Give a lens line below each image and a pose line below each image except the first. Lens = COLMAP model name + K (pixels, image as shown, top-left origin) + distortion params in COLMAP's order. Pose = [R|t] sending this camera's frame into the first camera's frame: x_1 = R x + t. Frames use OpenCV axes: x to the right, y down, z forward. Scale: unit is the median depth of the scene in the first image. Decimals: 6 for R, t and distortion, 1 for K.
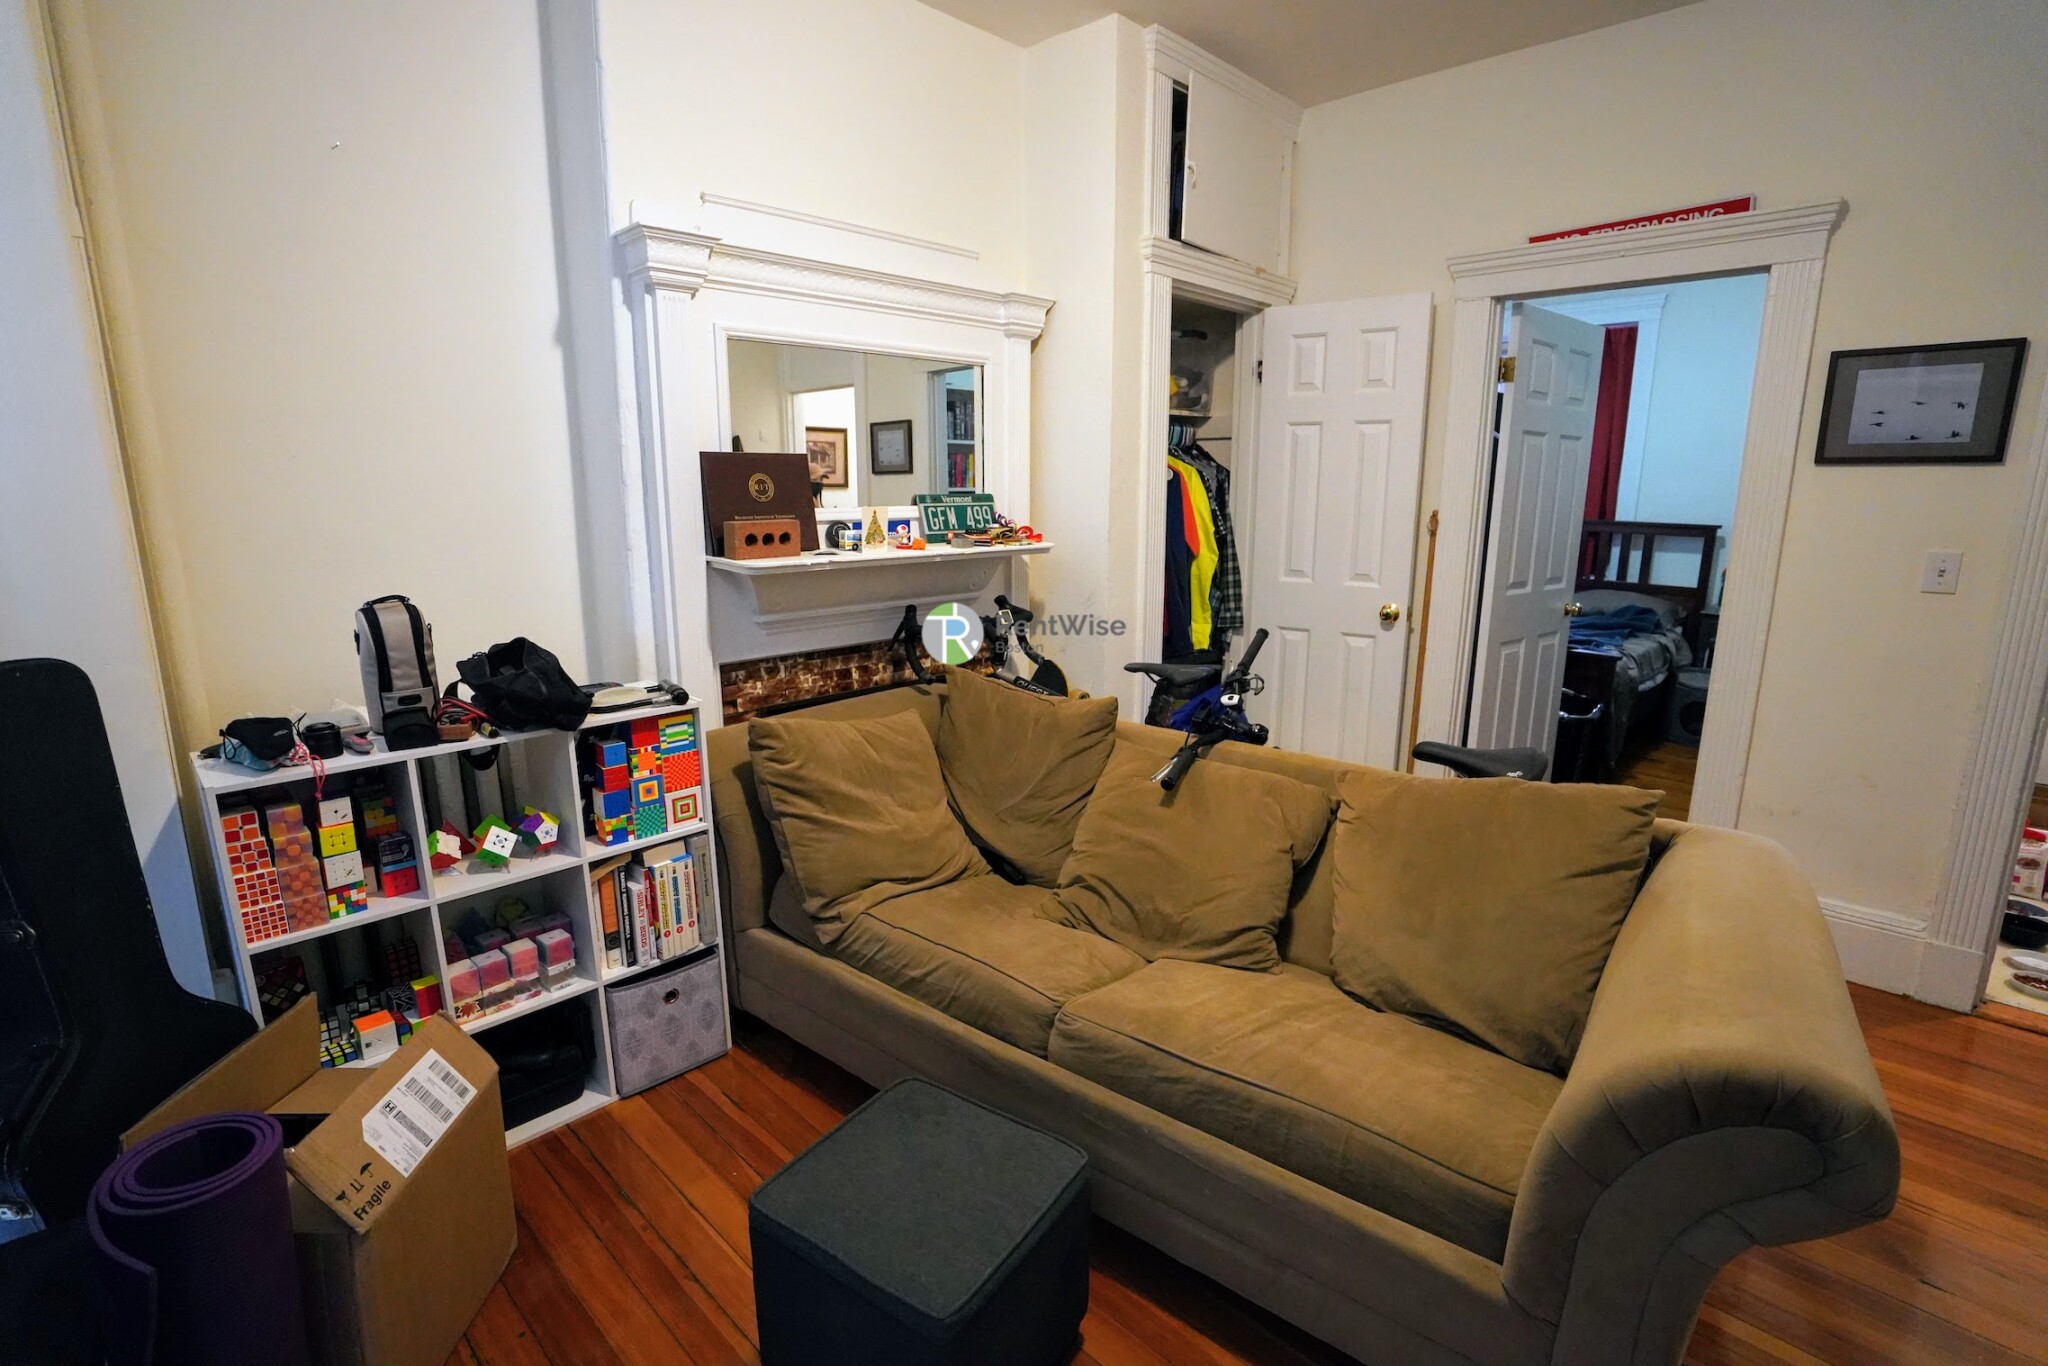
lens RADIAL K [[947.4, 0, 1023.6], [0, 947.4, 697.2], [0, 0, 1]] dist [-0.032949, 0.008091]
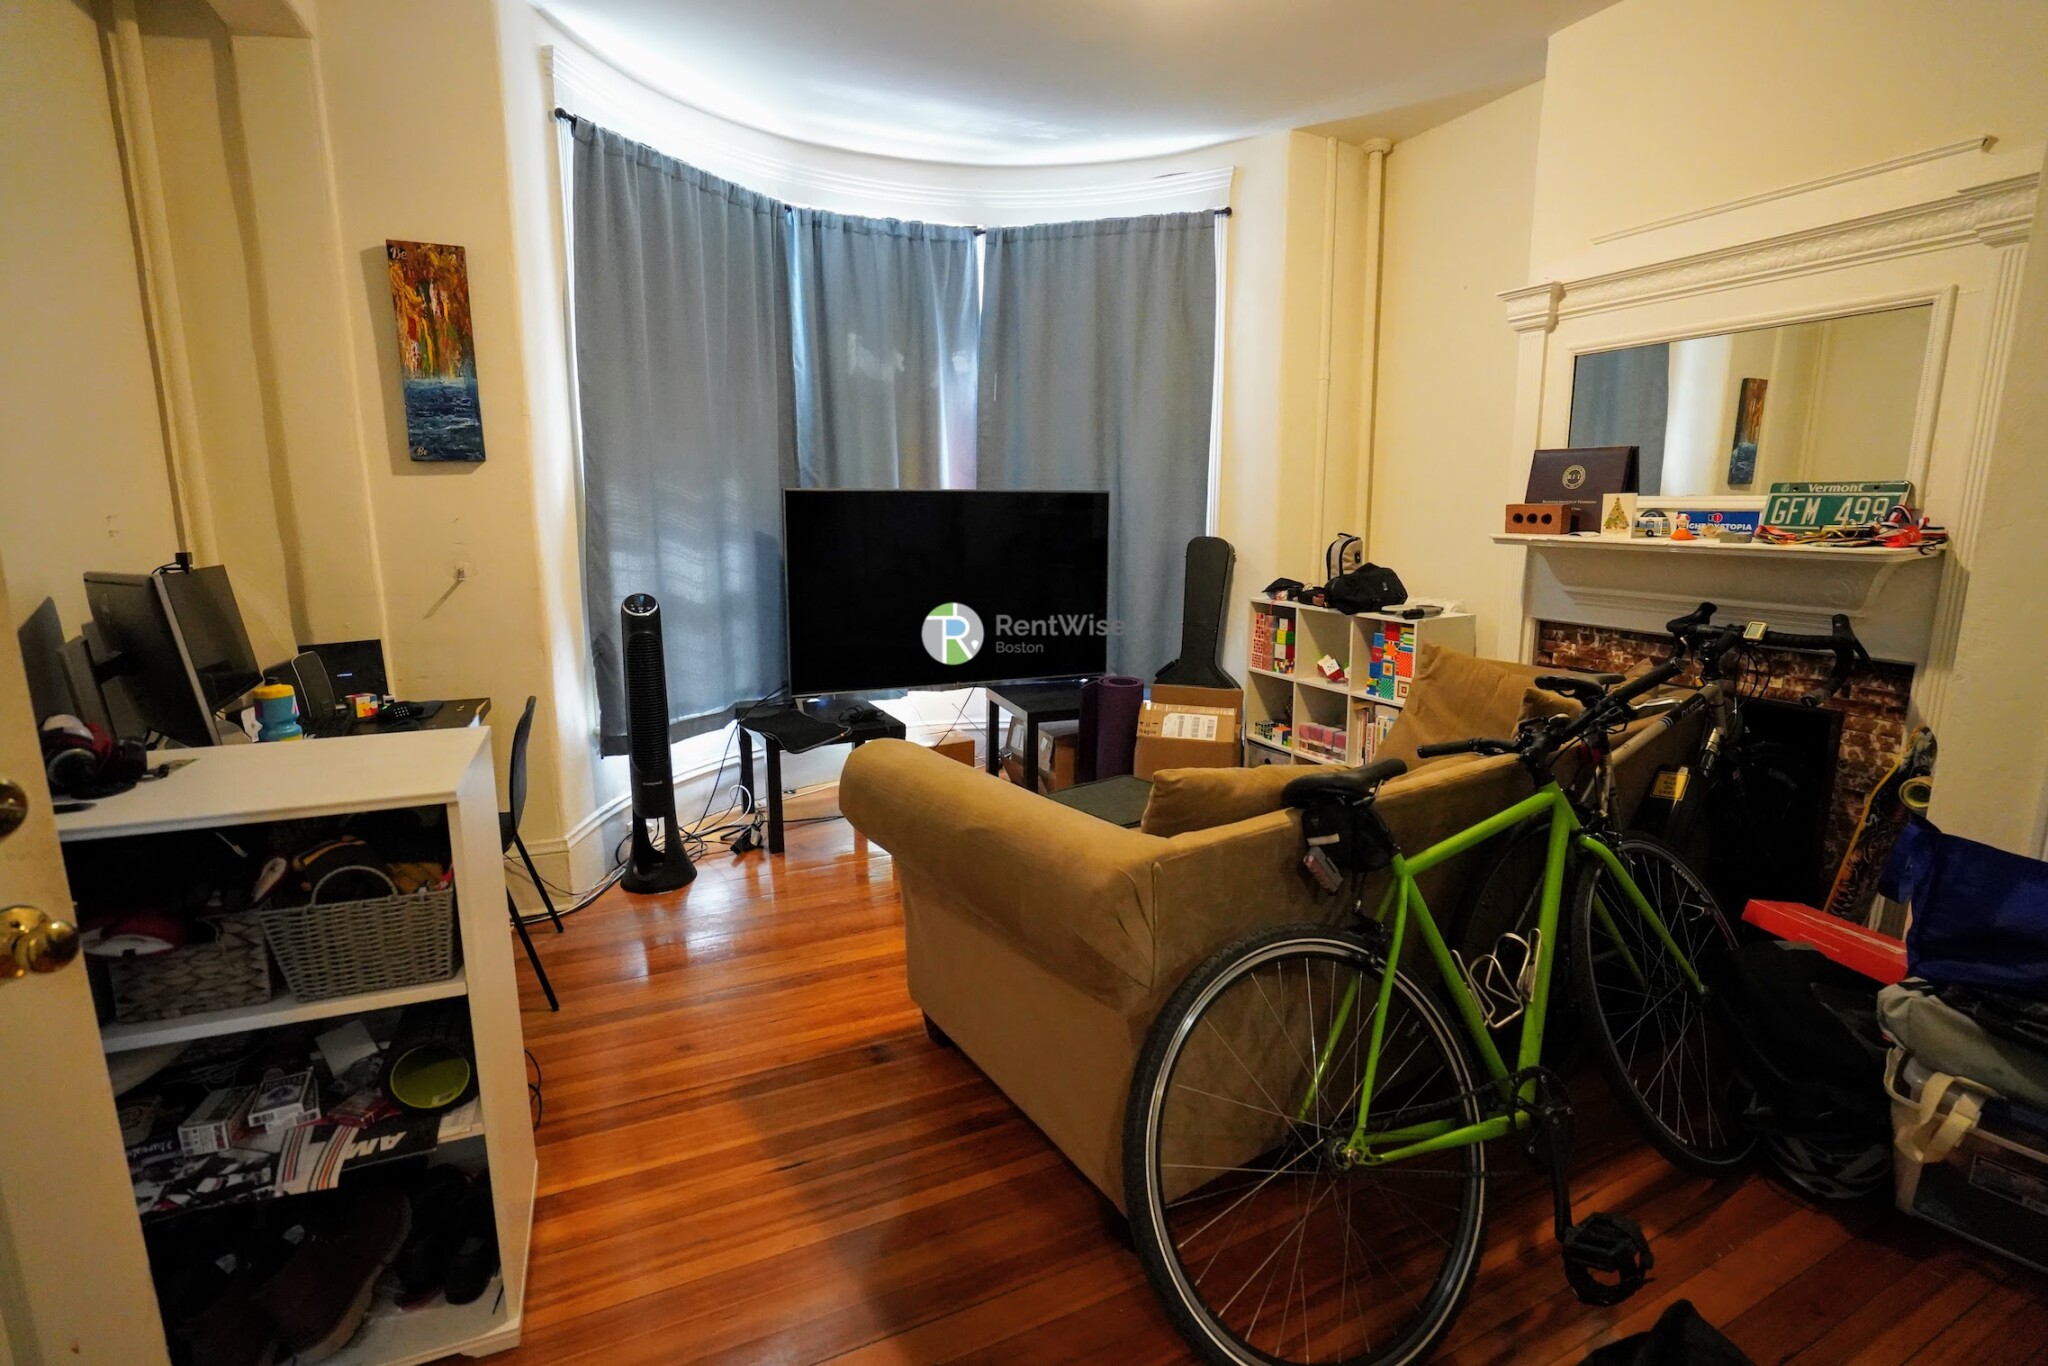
lens RADIAL K [[947.4, 0, 1026.4], [0, 947.4, 688.1], [0, 0, 1]] dist [-0.032949, 0.008091]
pose [[-0.344066, 0.183131, -0.920914, 1.101883], [-0.203435, 0.942959, 0.263520, -0.142086], [0.916642, 0.278014, -0.287185, 0.781703]]
